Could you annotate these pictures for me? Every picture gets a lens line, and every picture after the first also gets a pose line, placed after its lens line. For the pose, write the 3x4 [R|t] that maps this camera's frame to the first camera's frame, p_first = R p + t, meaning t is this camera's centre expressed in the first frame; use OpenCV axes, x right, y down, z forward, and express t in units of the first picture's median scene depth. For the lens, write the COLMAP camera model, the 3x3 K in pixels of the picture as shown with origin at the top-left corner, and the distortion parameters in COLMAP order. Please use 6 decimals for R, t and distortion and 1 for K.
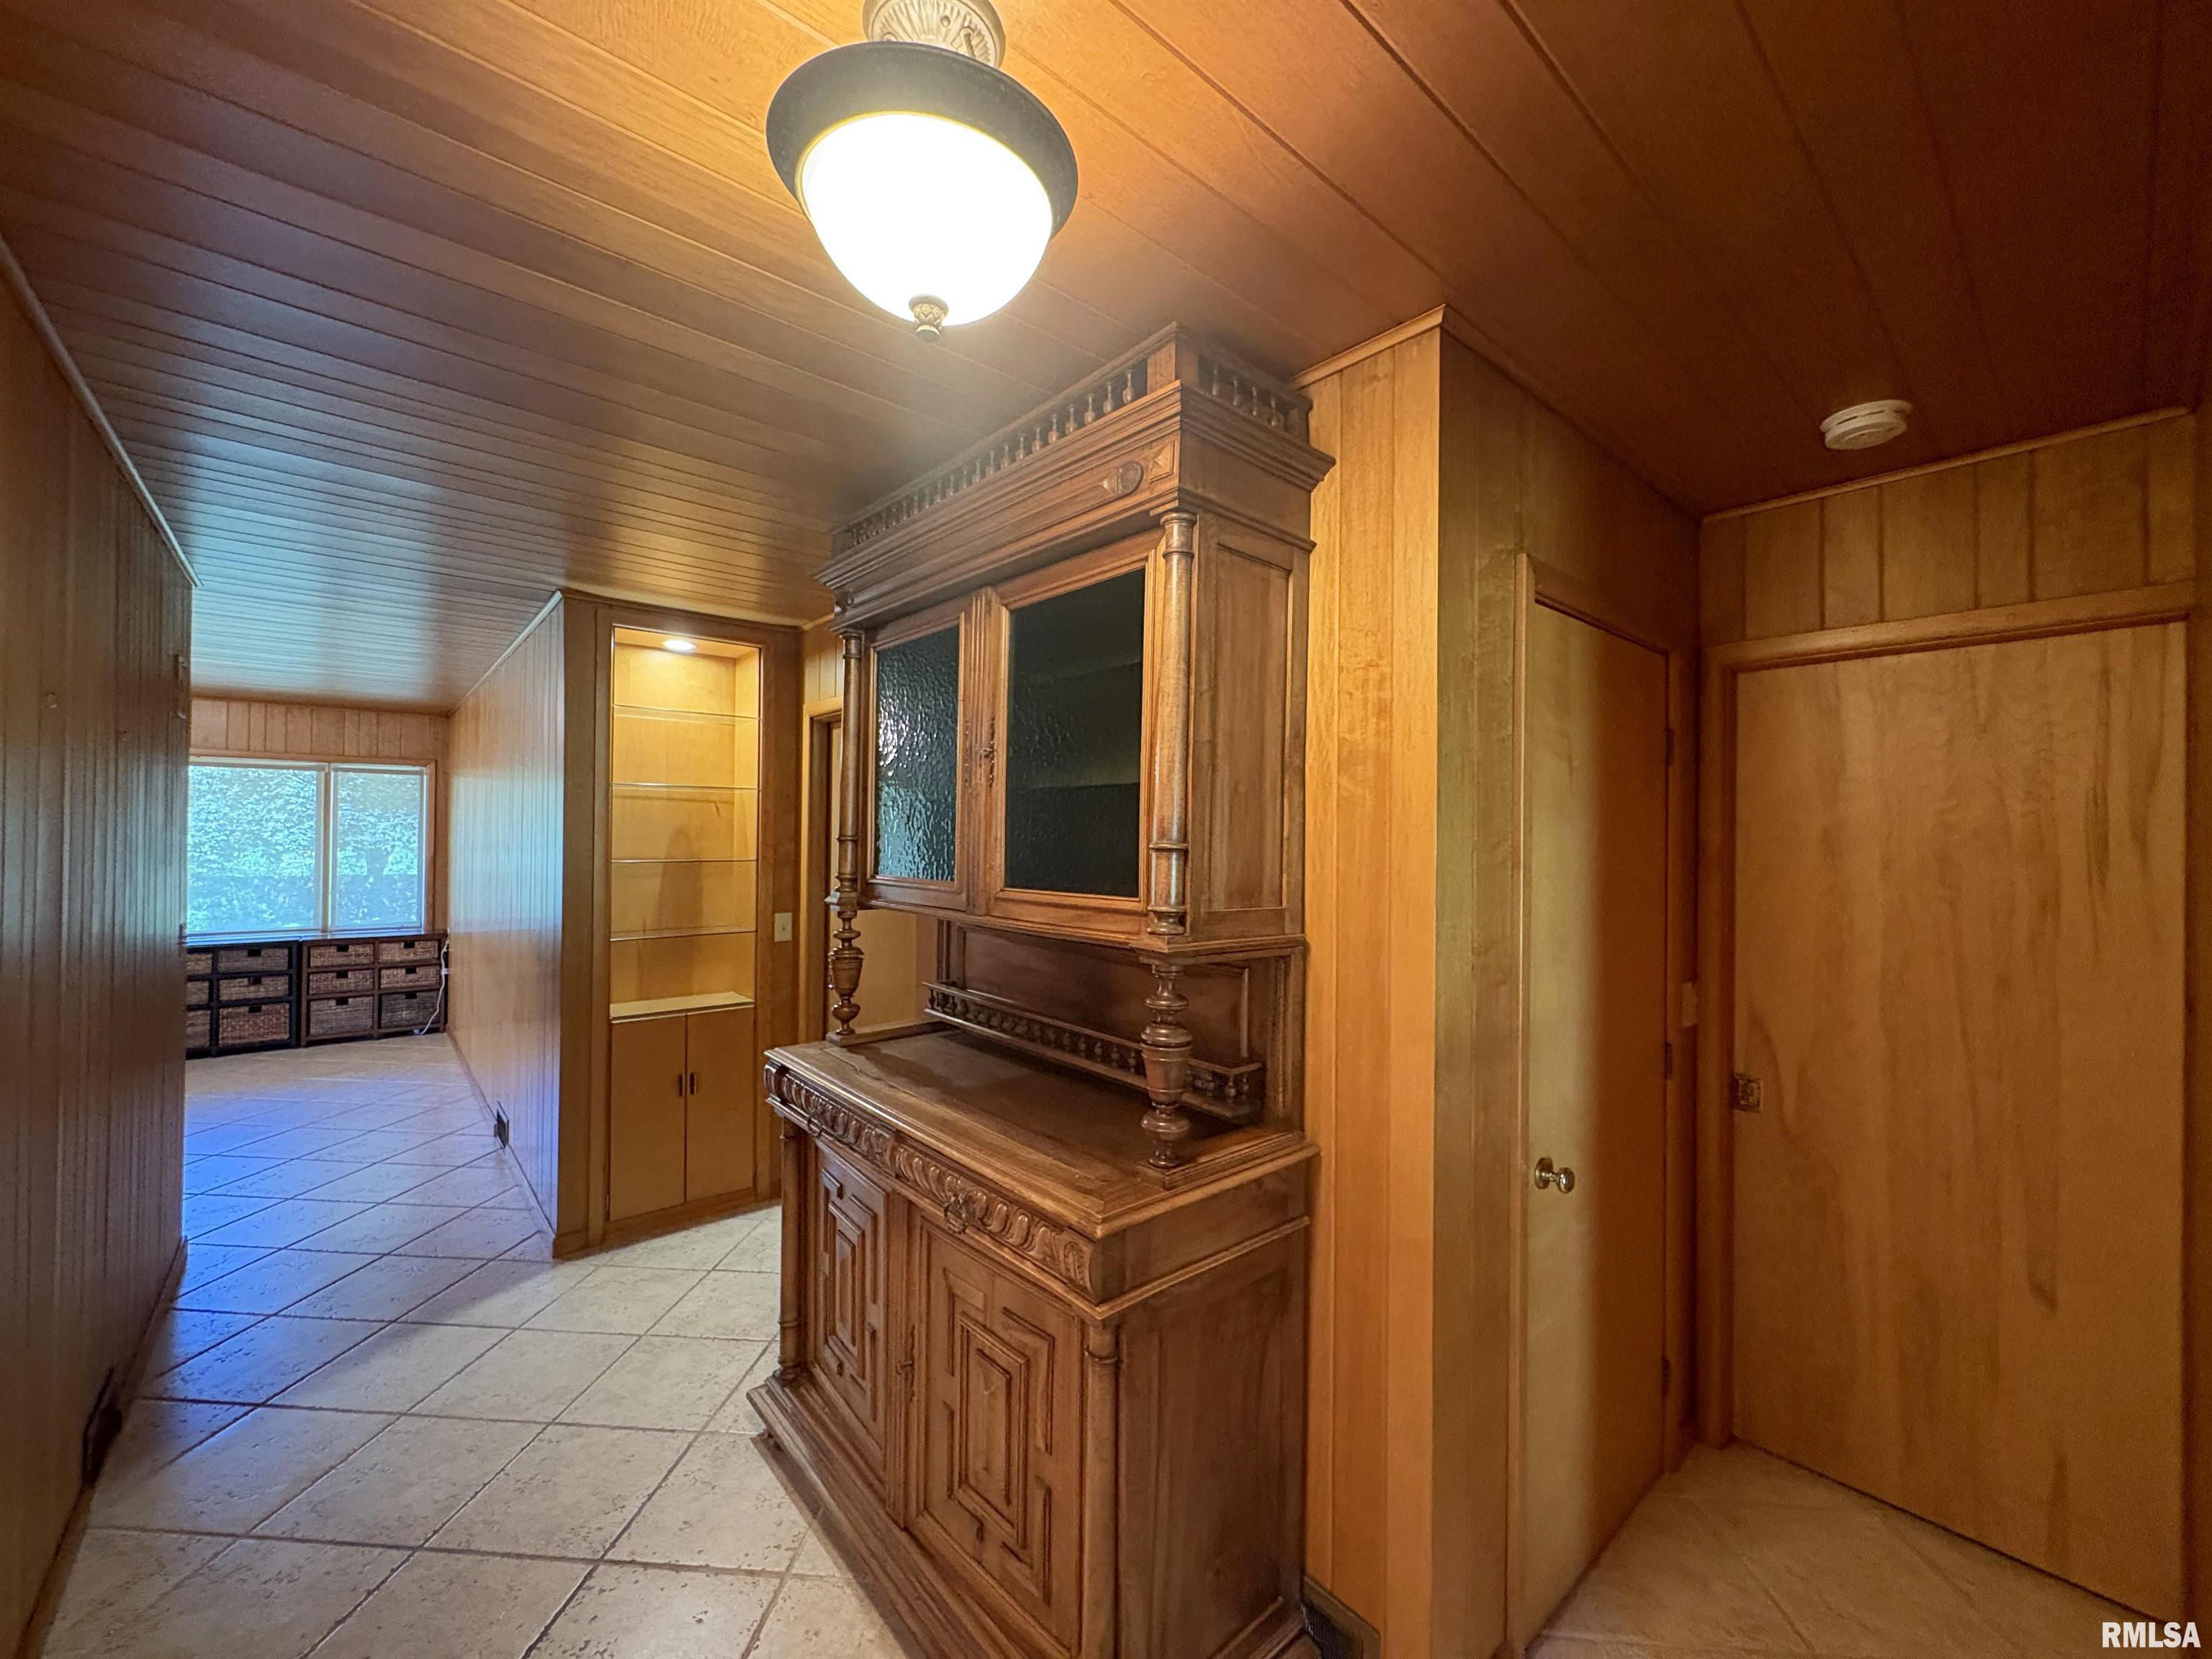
lens RADIAL K [[884.9, 0, 1106.0], [0, 884.9, 829.5], [0, 0, 1]] dist [-0.001059, 0.000796]
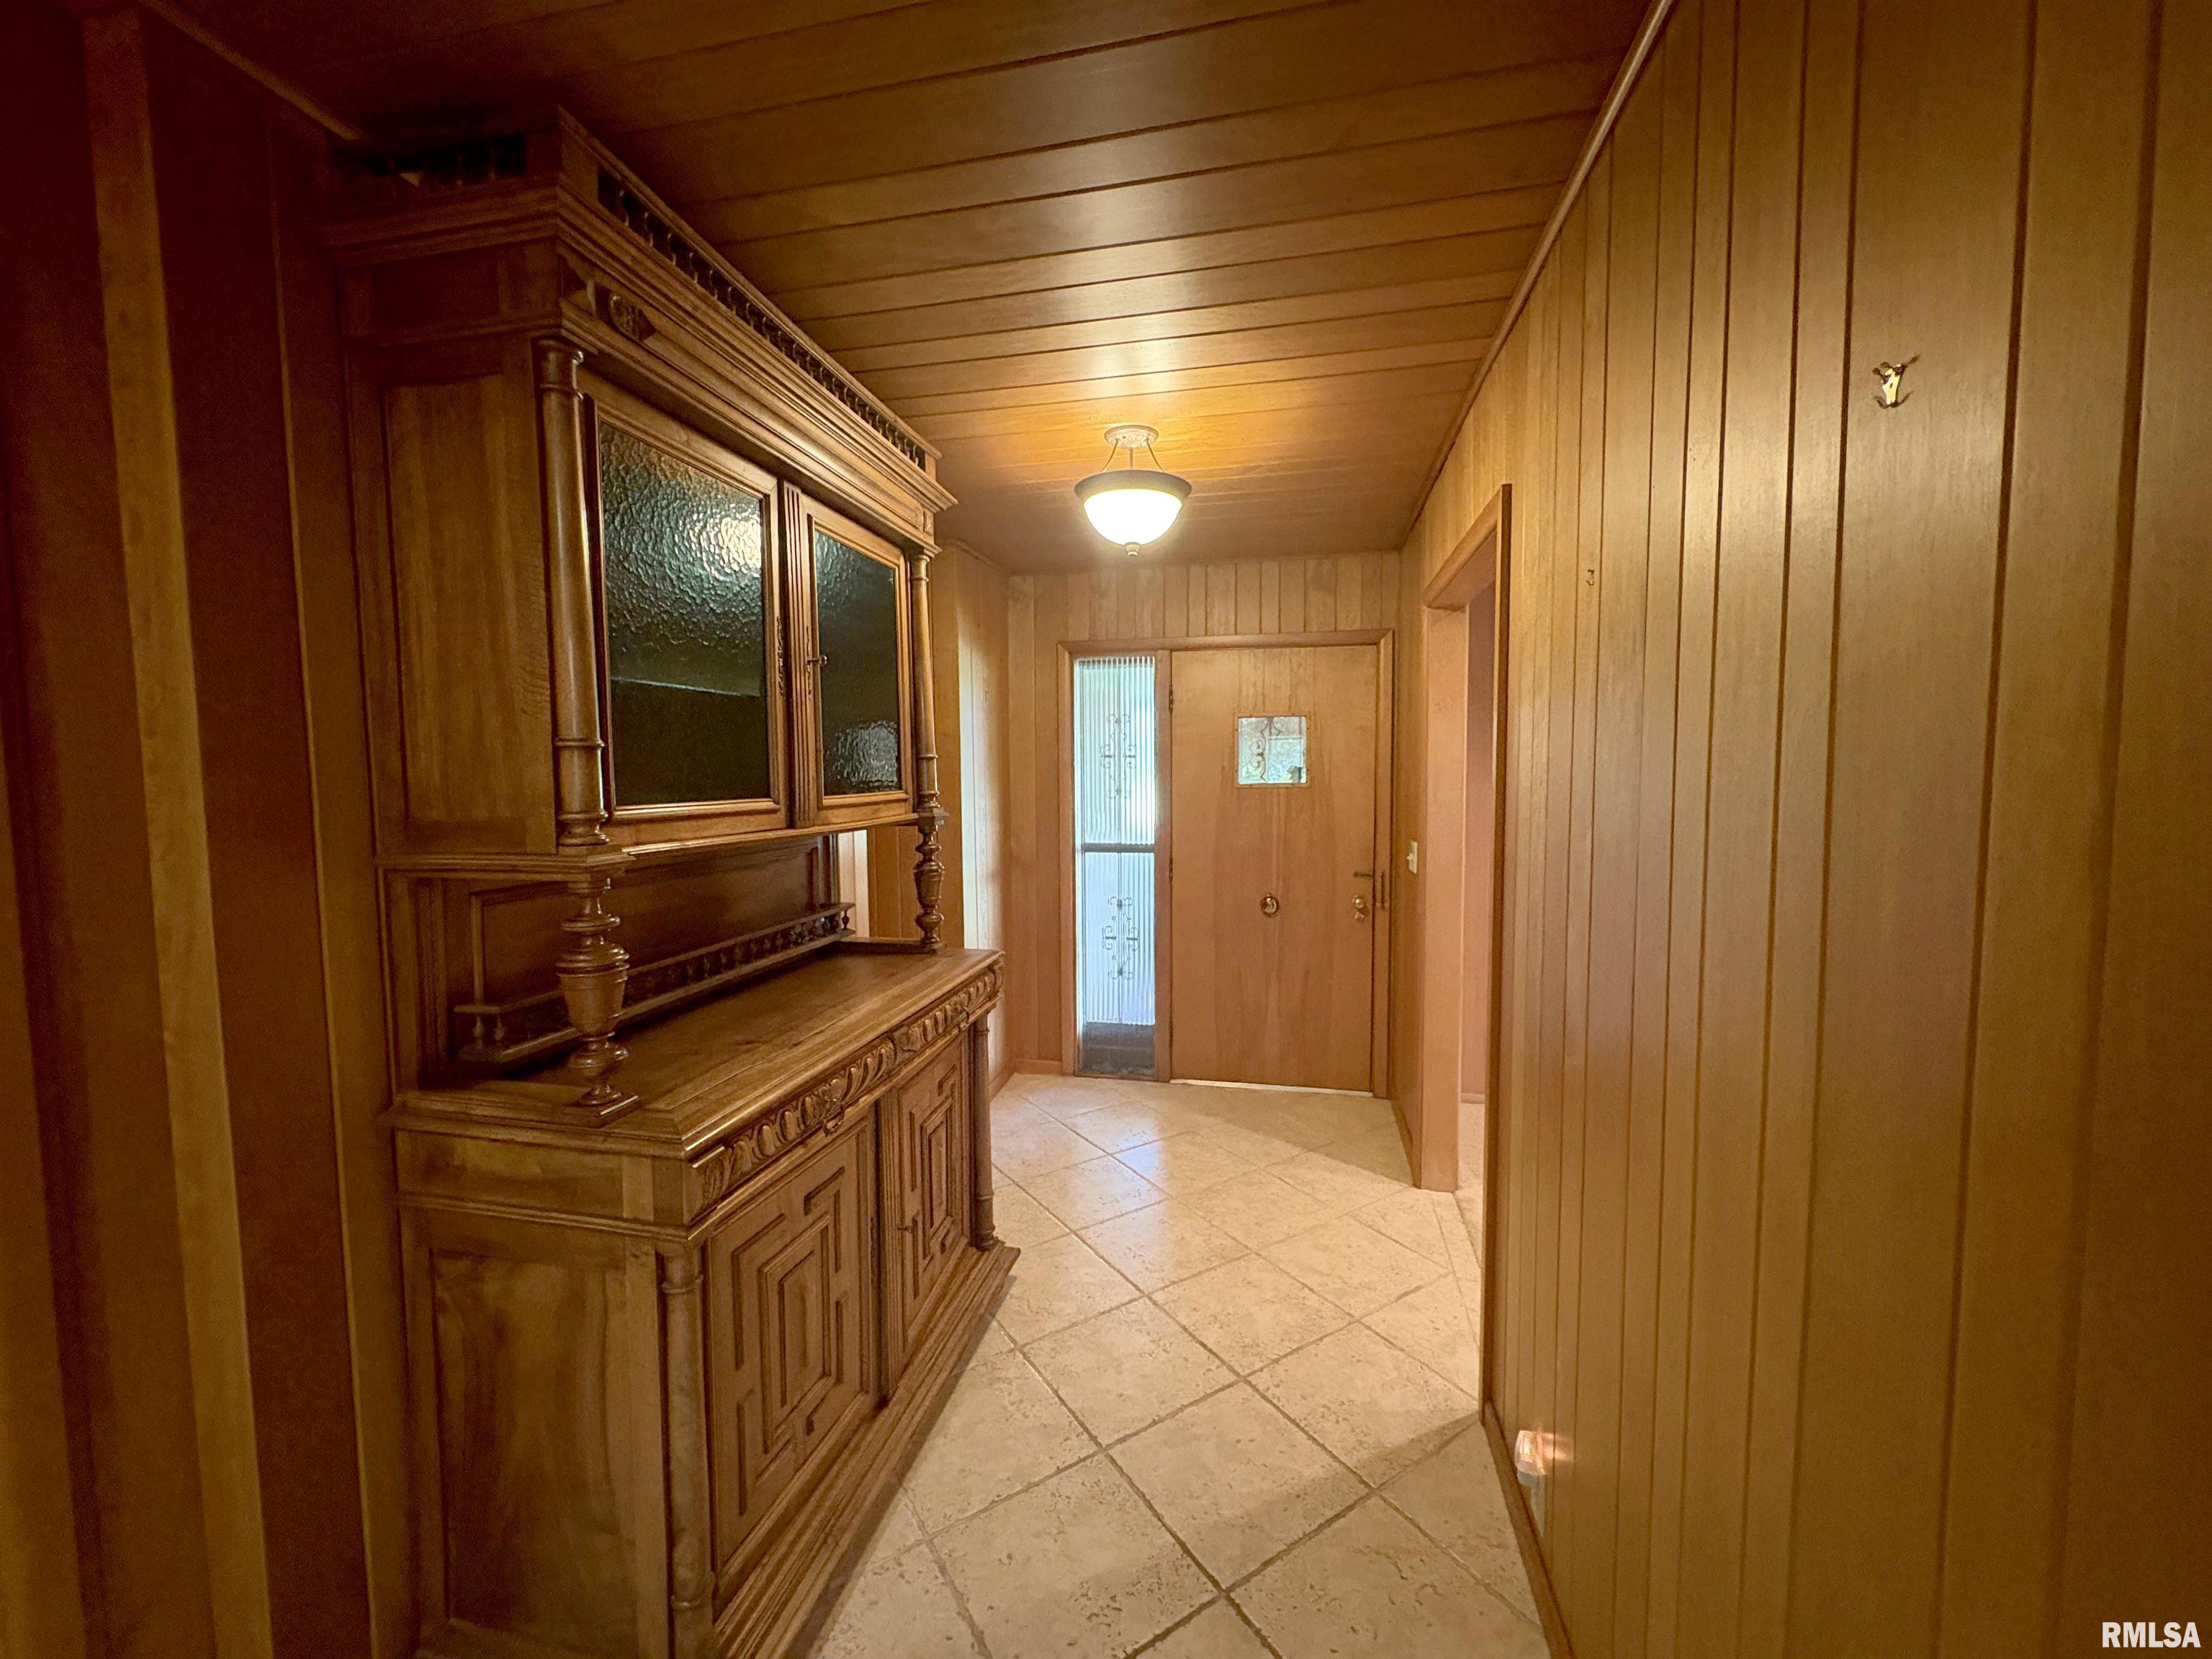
lens RADIAL K [[884.9, 0, 1106.0], [0, 884.9, 829.5], [0, 0, 1]] dist [-0.001059, 0.000796]
pose [[-0.601901, -0.066592, 0.795789, -1.114666], [-0.006993, 0.996918, 0.078133, 0.020404], [-0.798540, 0.041463, -0.600512, 1.314565]]
